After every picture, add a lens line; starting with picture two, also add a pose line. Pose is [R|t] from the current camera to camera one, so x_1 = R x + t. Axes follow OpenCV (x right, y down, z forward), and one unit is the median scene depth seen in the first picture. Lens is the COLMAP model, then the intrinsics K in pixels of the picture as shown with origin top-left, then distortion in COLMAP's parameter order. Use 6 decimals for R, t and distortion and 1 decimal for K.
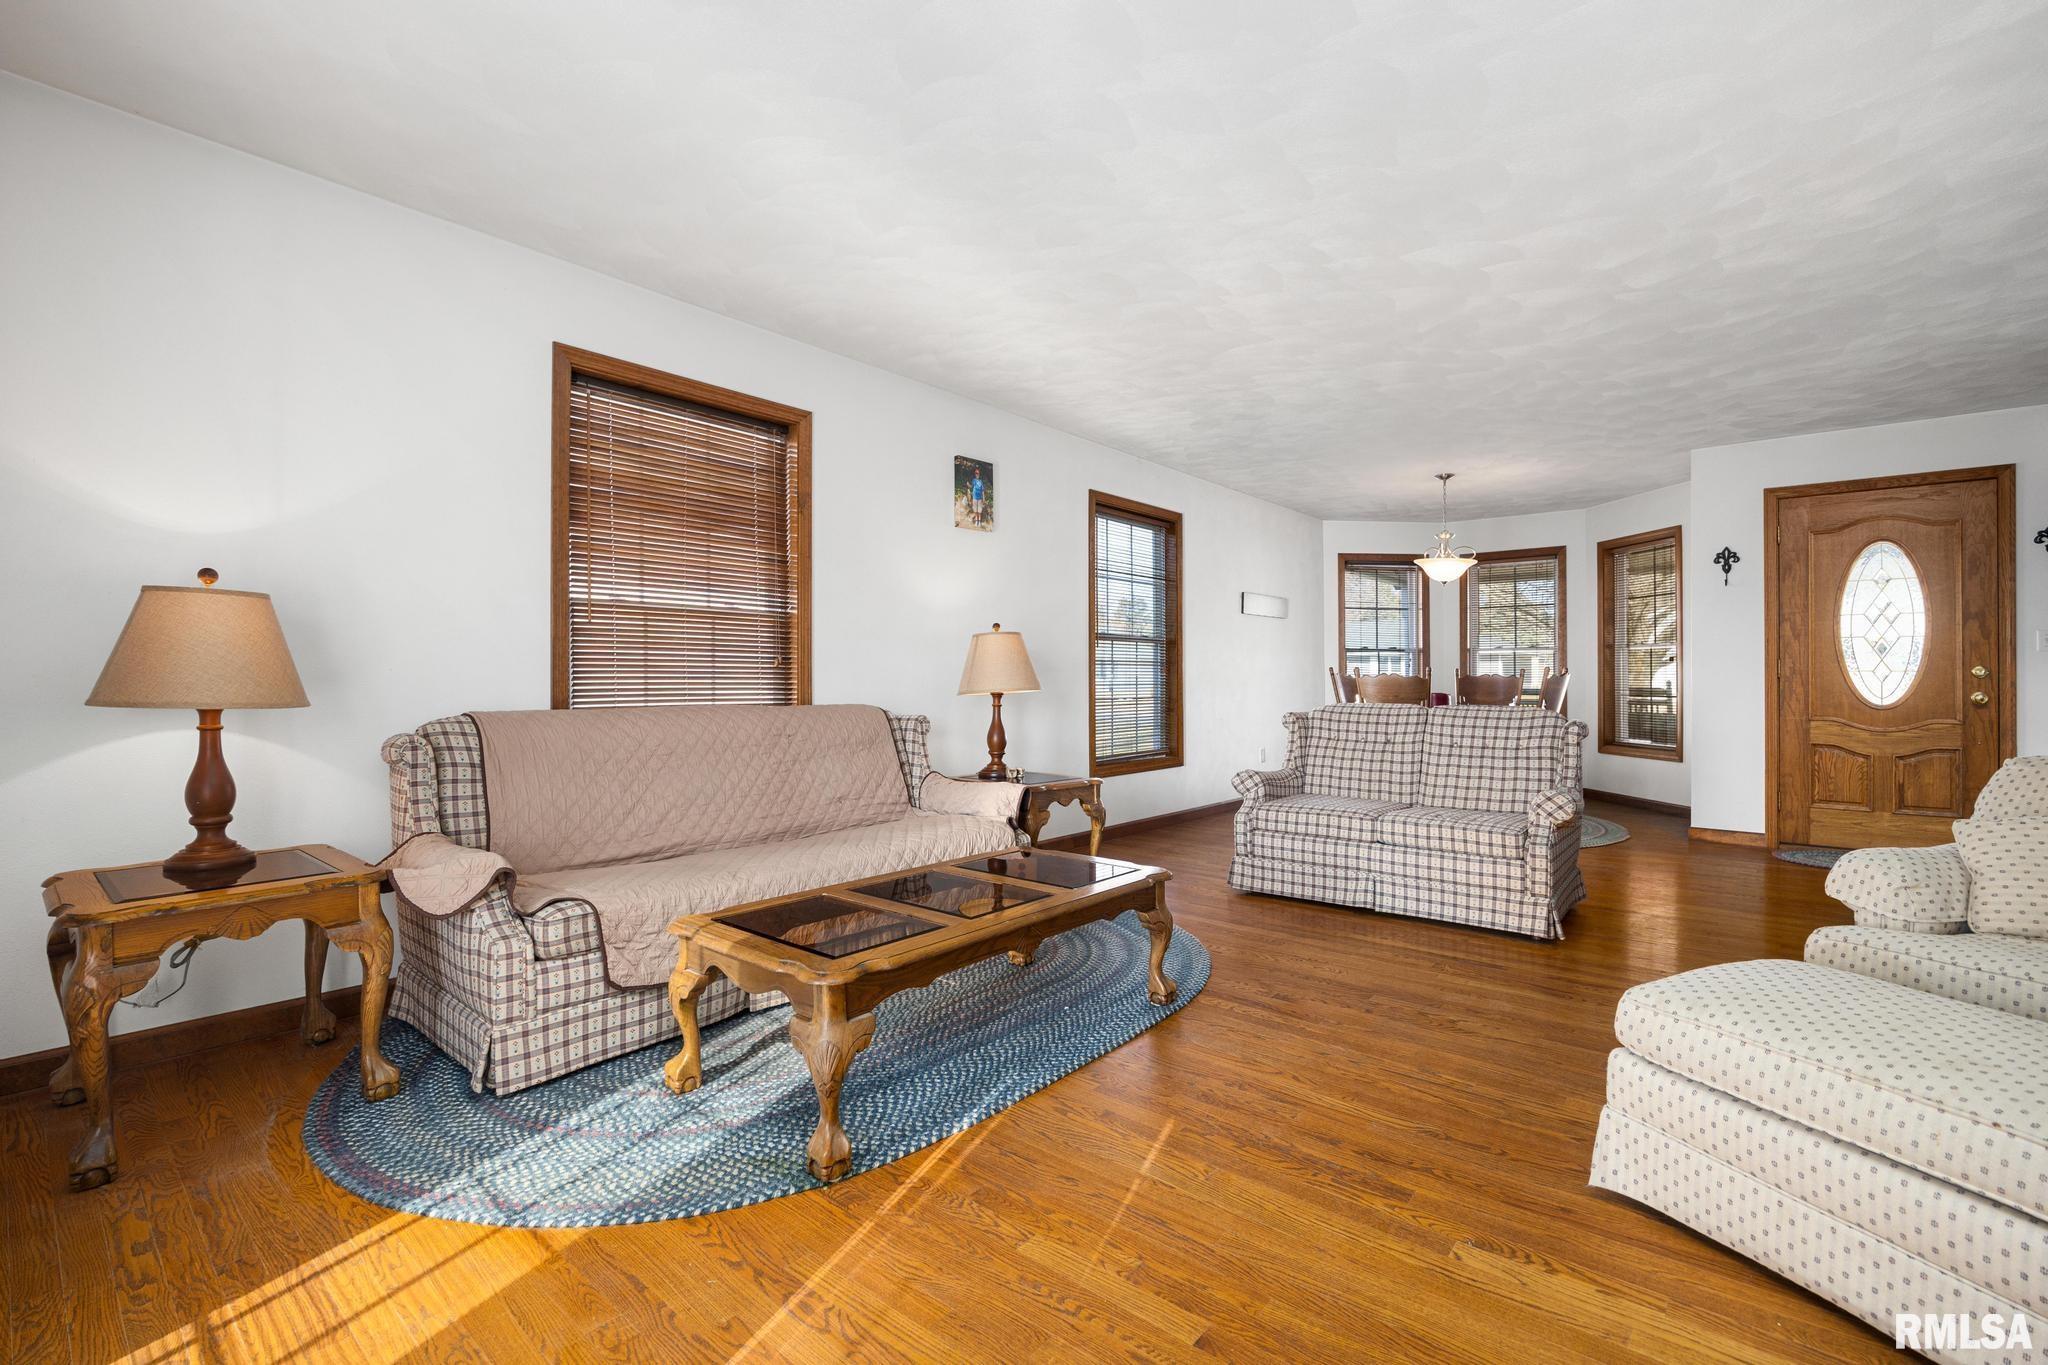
lens RADIAL K [[877.8, 0, 1032.0], [0, 877.8, 684.2], [0, 0, 1]] dist [-0.025596, 0.000481]
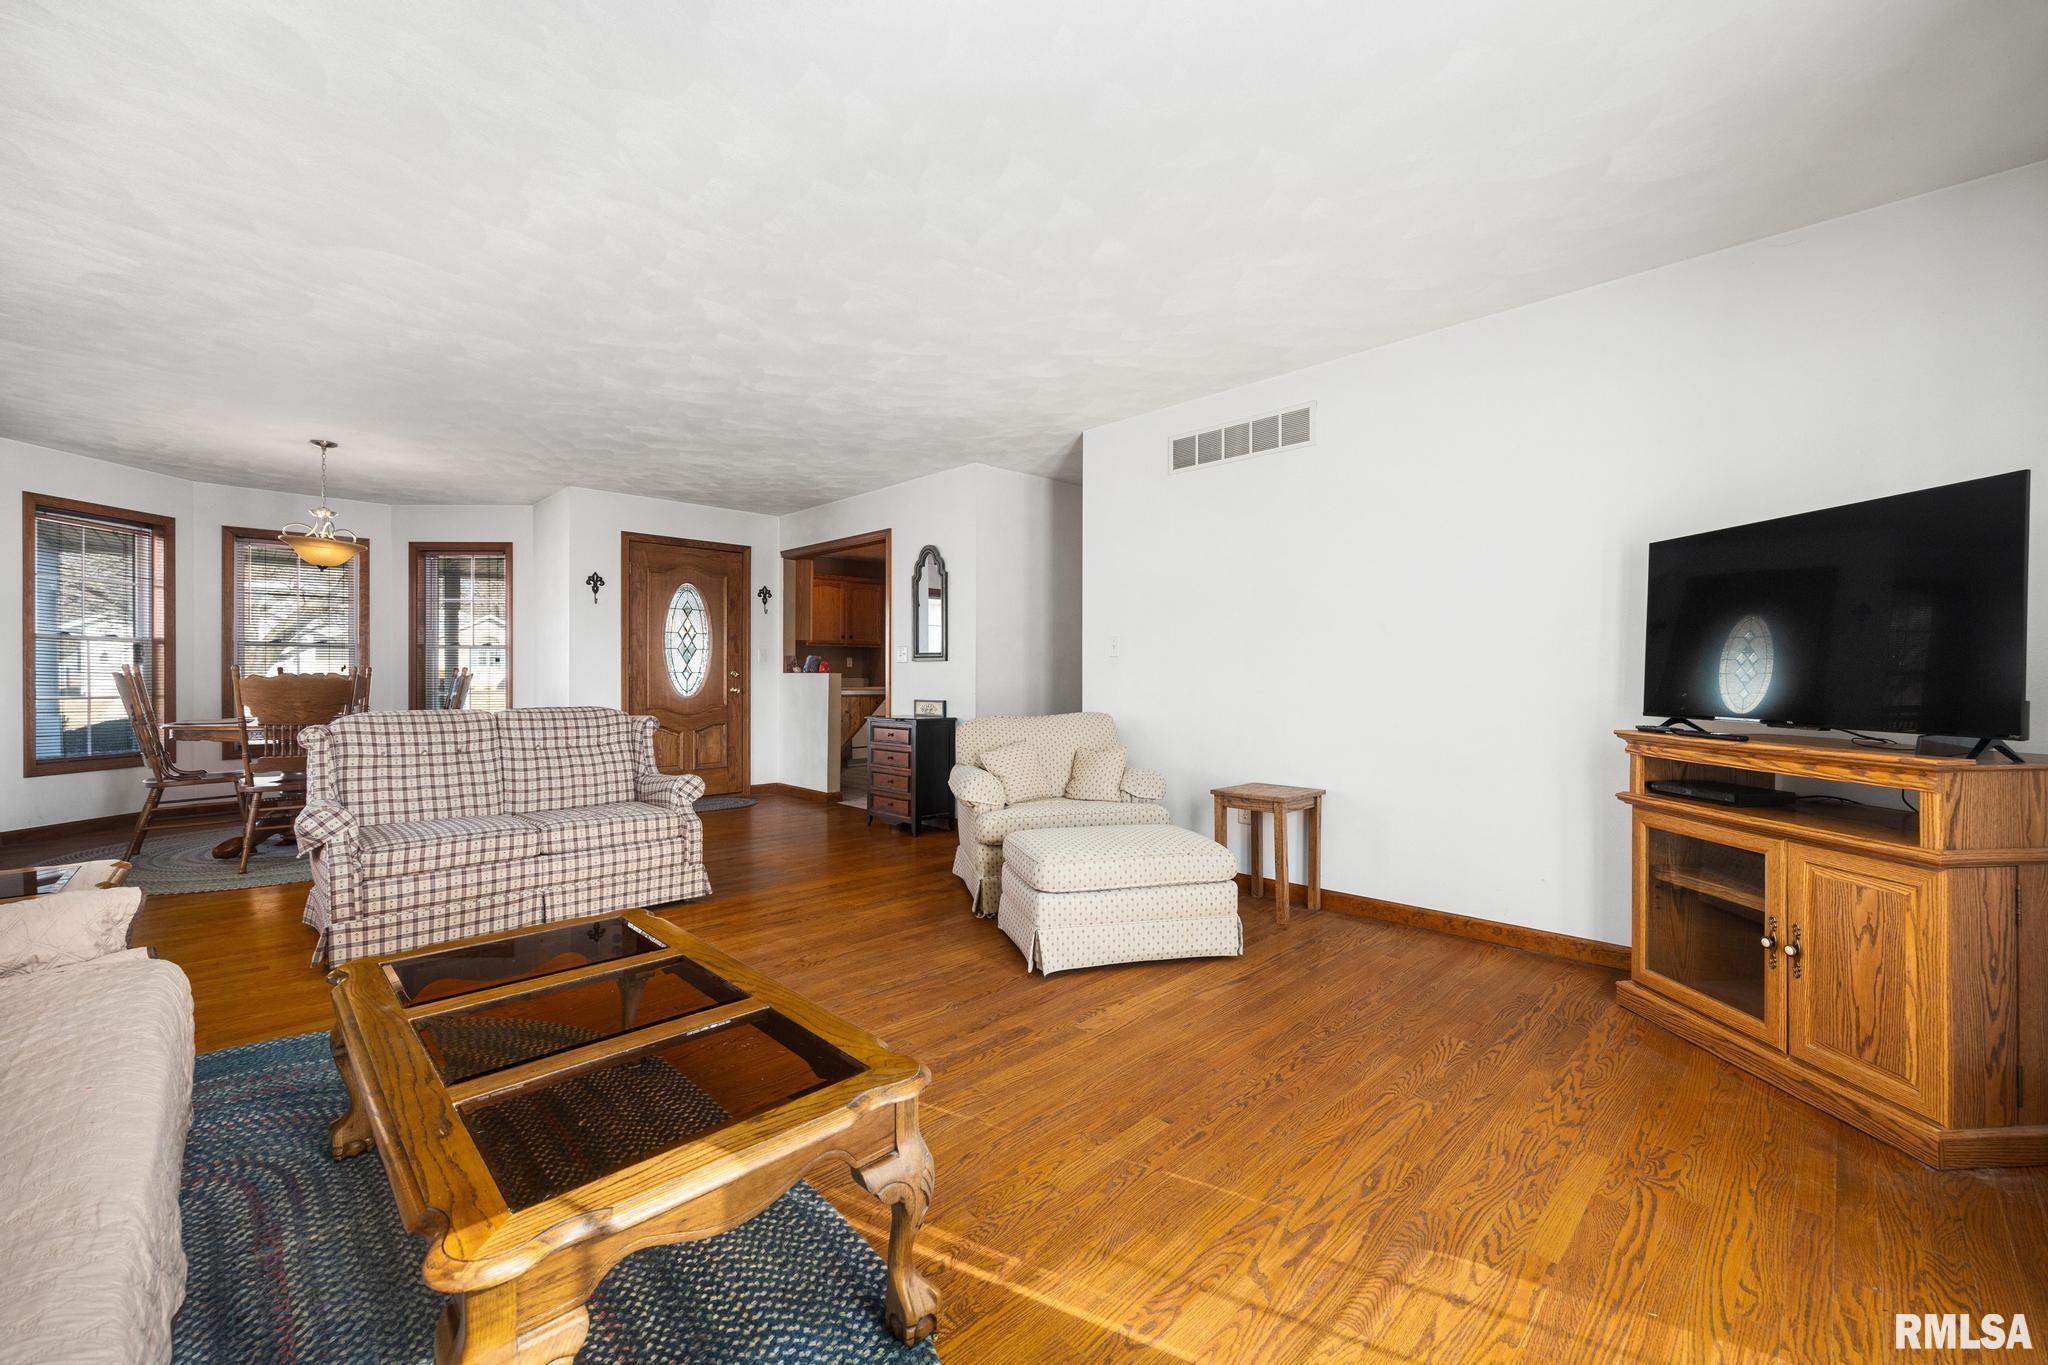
lens RADIAL K [[815.8, 0, 1042.1], [0, 815.8, 680.7], [0, 0, 1]] dist [-0.003176, -0.000370]
pose [[0.087875, -0.007279, 0.996105, -0.444712], [0.005181, 0.999963, 0.006850, -0.012028], [-0.996118, 0.004558, 0.087909, 0.383144]]
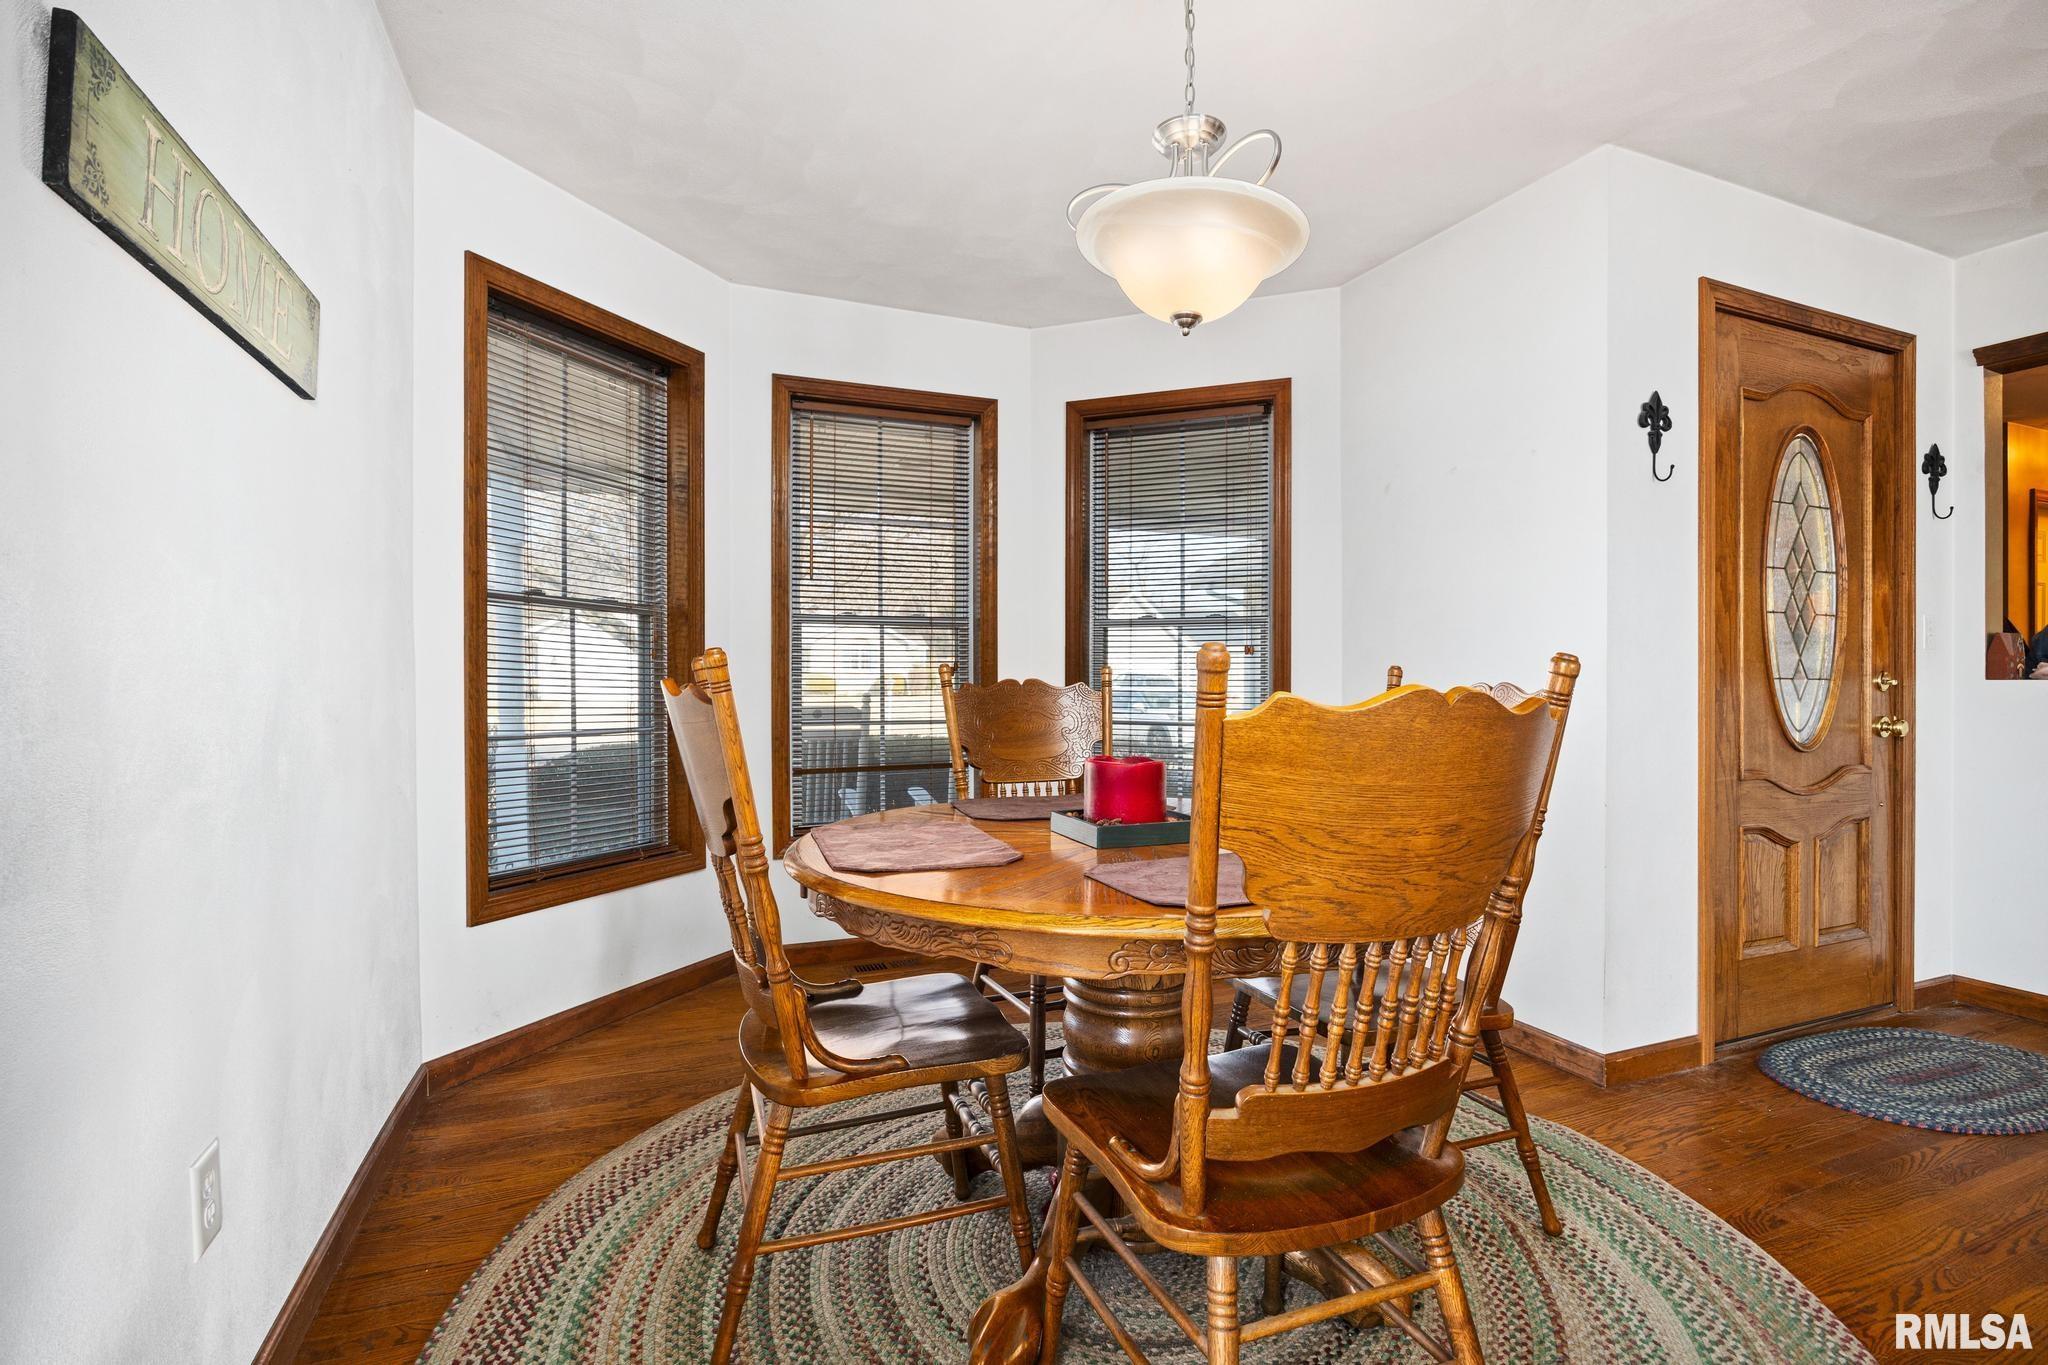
lens RADIAL K [[936.2, 0, 1031.1], [0, 936.2, 689.2], [0, 0, 1]] dist [-0.022603, 0.005636]
pose [[0.449688, -0.011728, 0.893109, 0.365160], [0.007037, 0.999929, 0.009588, -0.024433], [-0.893158, 0.001973, 0.449738, 1.574069]]
